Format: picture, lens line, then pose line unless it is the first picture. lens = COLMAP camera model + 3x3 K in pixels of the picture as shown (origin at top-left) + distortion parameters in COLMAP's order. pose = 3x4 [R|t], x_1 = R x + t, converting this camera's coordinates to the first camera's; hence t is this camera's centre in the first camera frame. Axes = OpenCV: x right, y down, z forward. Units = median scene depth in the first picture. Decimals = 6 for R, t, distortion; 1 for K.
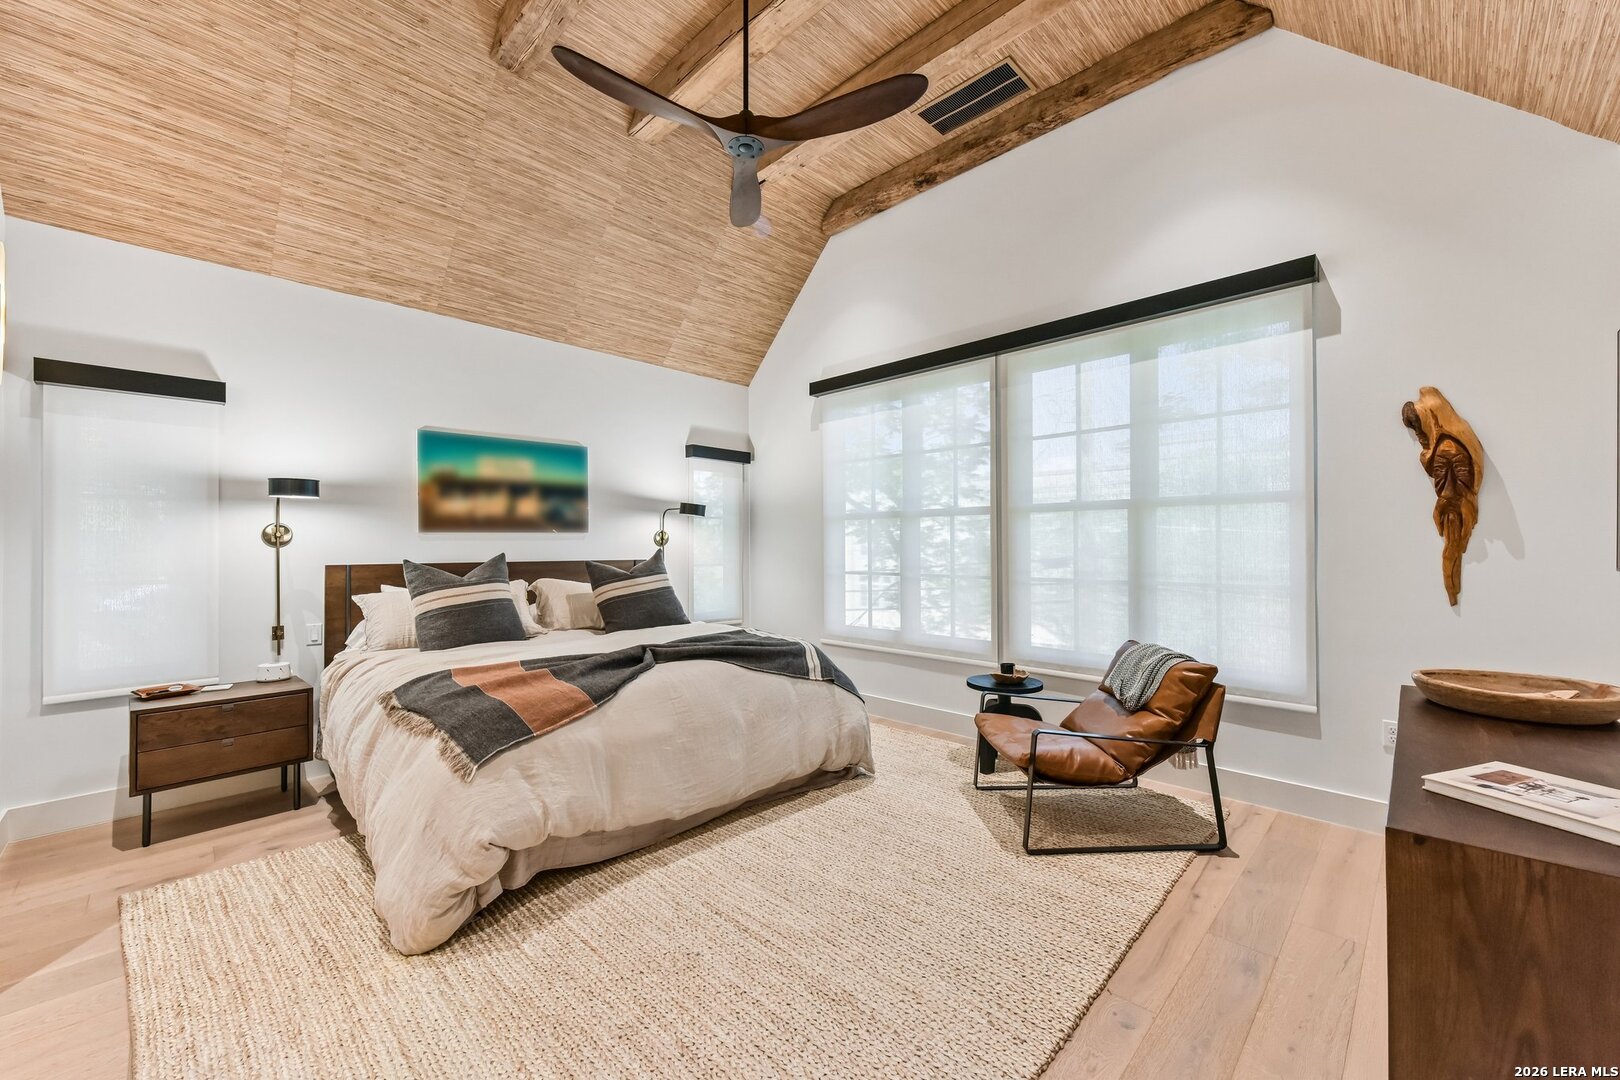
lens RADIAL K [[640.3, 0, 815.5], [0, 640.3, 542.0], [0, 0, 1]] dist [0.003533, -0.001143]
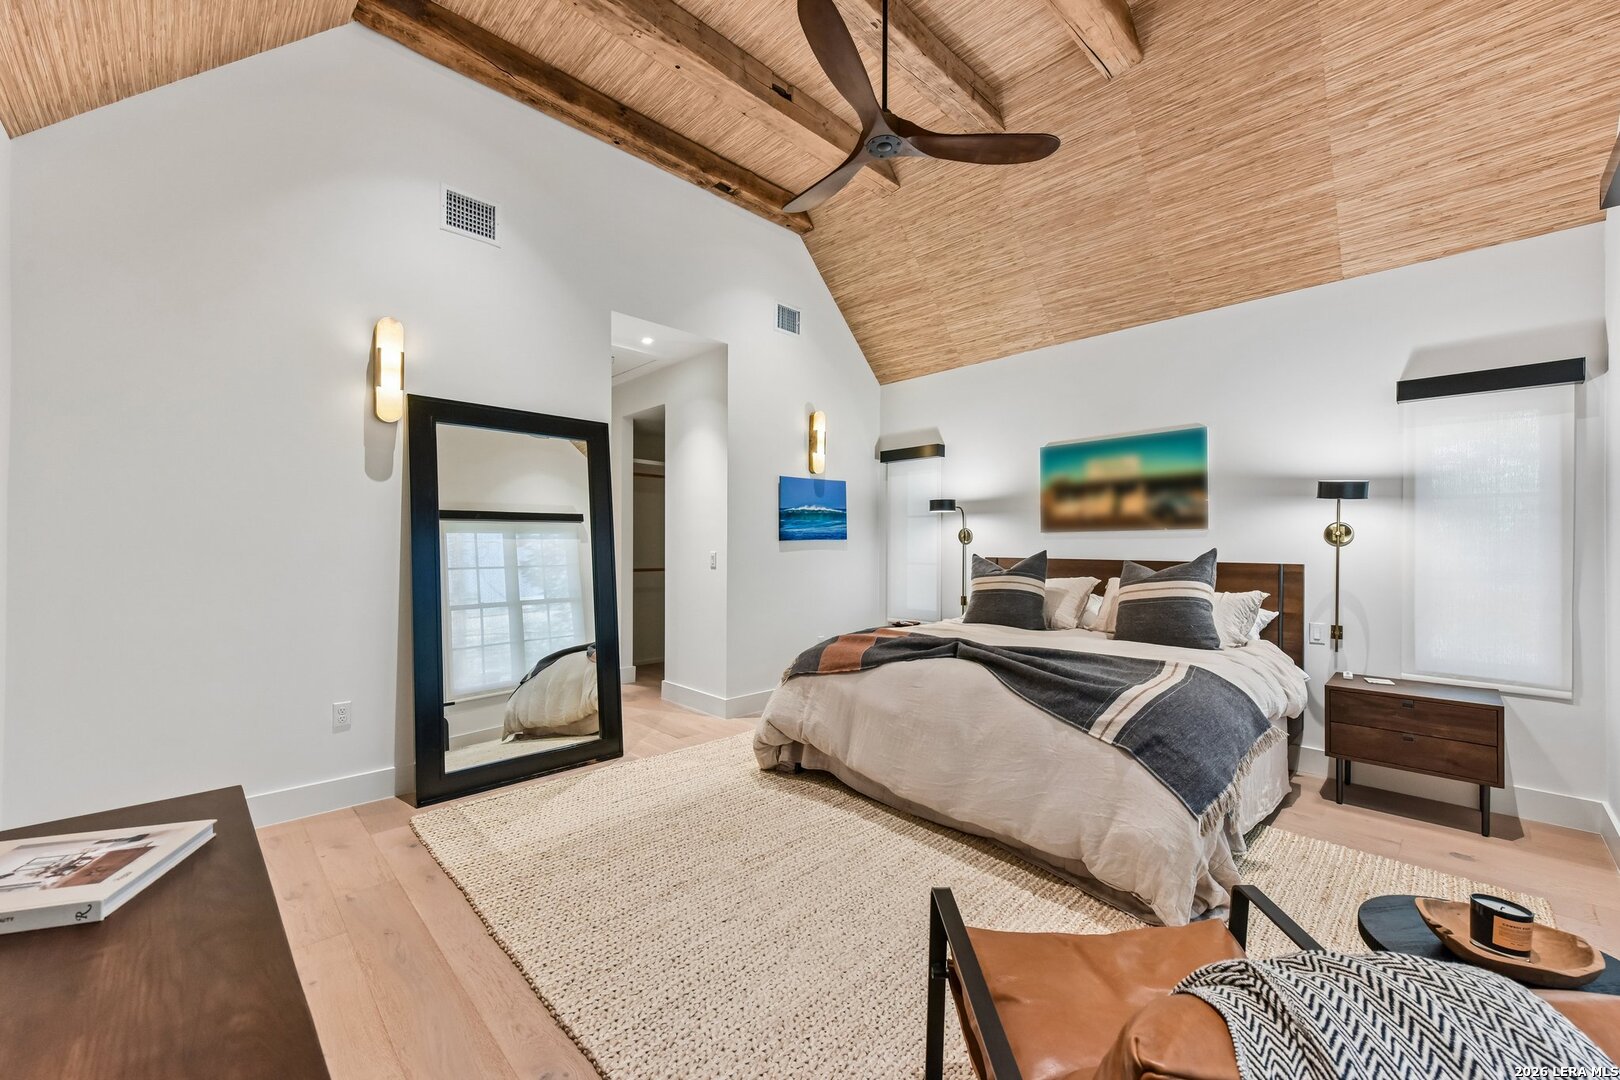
lens RADIAL K [[640.3, 0, 815.9], [0, 640.3, 541.9], [0, 0, 1]] dist [0.003533, -0.001143]
pose [[-0.037413, -0.001622, -0.999299, 0.582691], [-0.000751, 0.999998, -0.001595, 0.004604], [0.999300, 0.000691, -0.037414, 0.601969]]
